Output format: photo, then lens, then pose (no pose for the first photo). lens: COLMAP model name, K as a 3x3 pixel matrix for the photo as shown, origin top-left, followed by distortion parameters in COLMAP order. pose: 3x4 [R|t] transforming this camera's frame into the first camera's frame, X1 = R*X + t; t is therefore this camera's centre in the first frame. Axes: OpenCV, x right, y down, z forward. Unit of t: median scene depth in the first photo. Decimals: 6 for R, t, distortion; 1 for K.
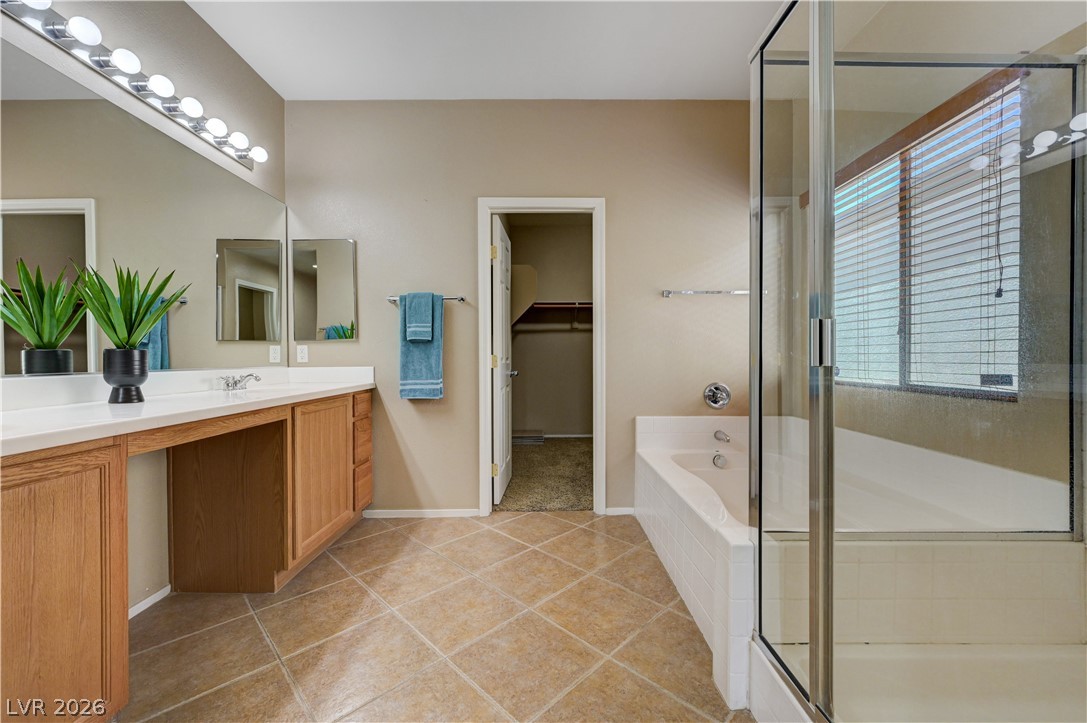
lens RADIAL K [[429.2, 0, 547.3], [0, 429.2, 363.5], [0, 0, 1]] dist [0.002165, 0.000067]
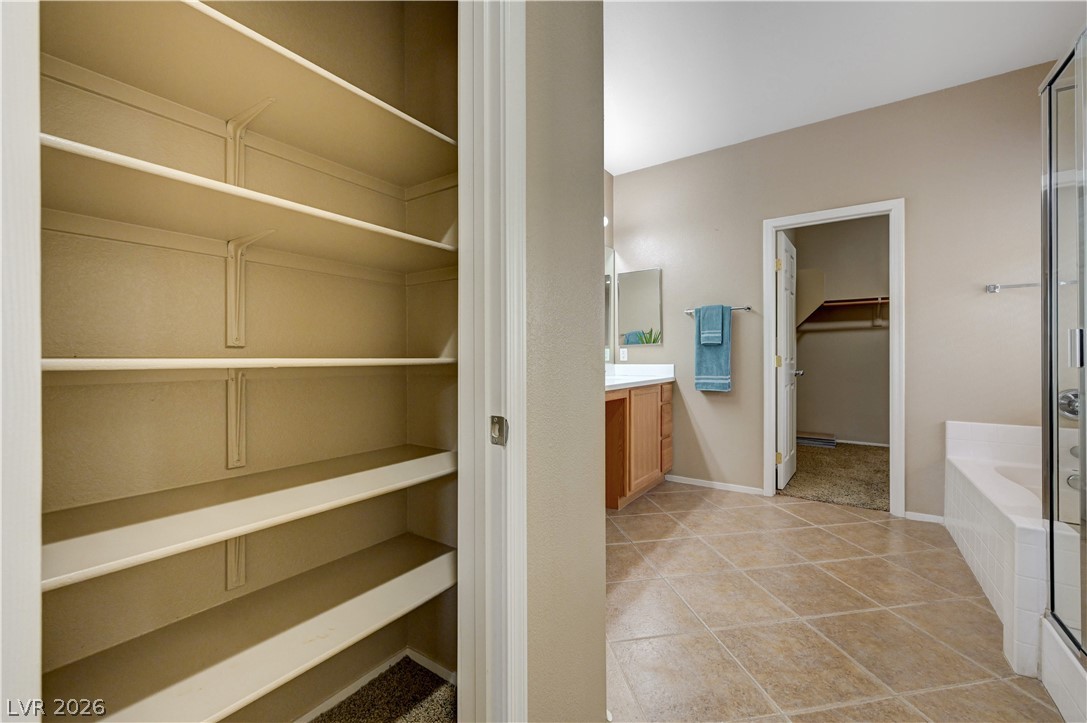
lens RADIAL K [[435.3, 0, 549.5], [0, 435.3, 356.5], [0, 0, 1]] dist [0.002305, -0.000090]
pose [[0.823604, 0.002205, -0.567162, 0.033239], [-0.010596, 0.999878, -0.011501, 0.002285], [0.567067, 0.015482, 0.823526, -0.311822]]
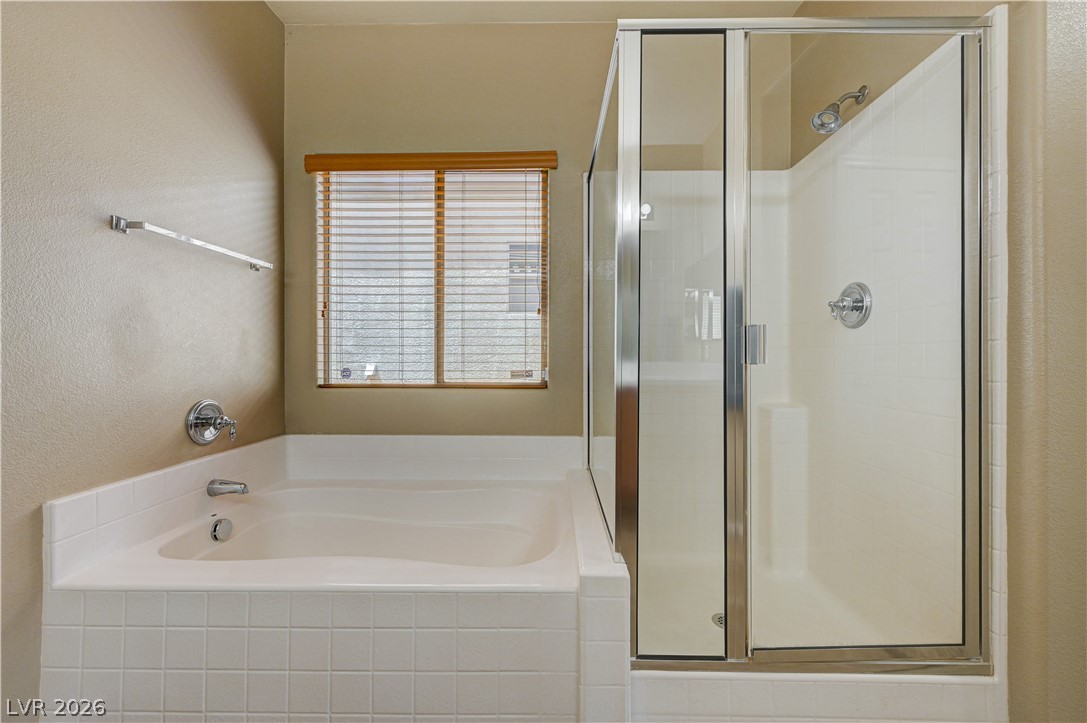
lens RADIAL K [[435.3, 0, 549.5], [0, 435.3, 356.5], [0, 0, 1]] dist [0.002305, -0.000090]
pose [[0.012801, 0.004875, 0.999906, -0.213417], [0.012601, 0.999908, -0.005036, -0.006417], [-0.999839, 0.012664, 0.012738, 0.553616]]
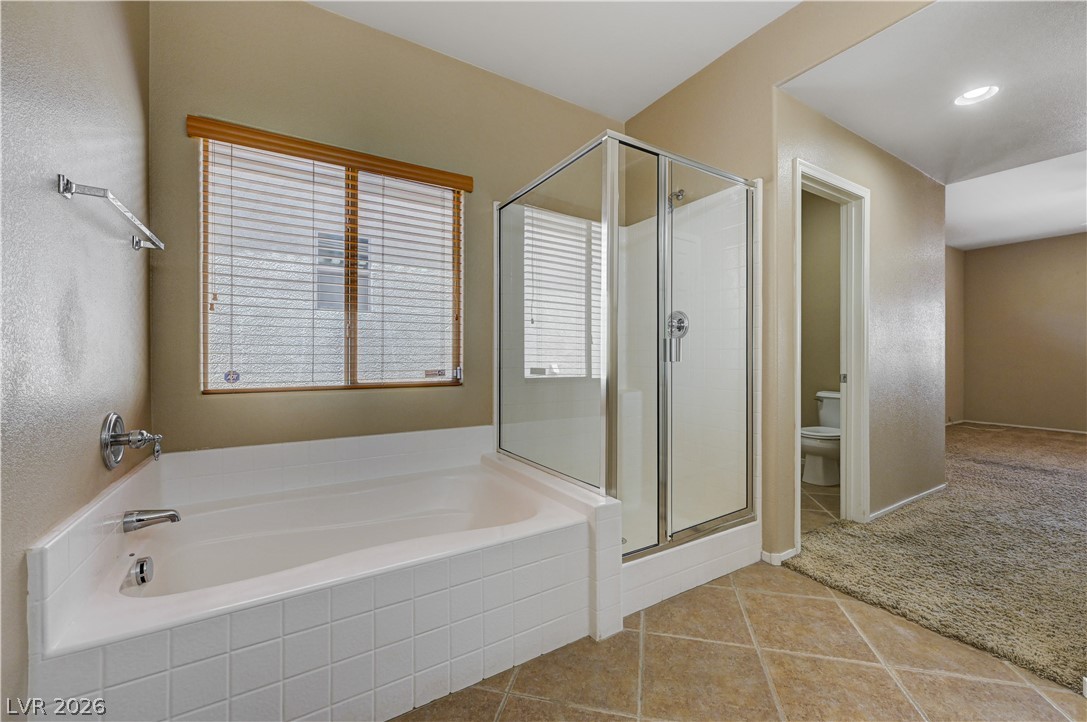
lens RADIAL K [[435.3, 0, 549.5], [0, 435.3, 356.0], [0, 0, 1]] dist [0.002305, -0.000090]
pose [[-0.530070, 0.006439, 0.847929, -0.277560], [0.014433, 0.999895, 0.001430, -0.011135], [-0.847831, 0.012996, -0.530107, 0.907380]]
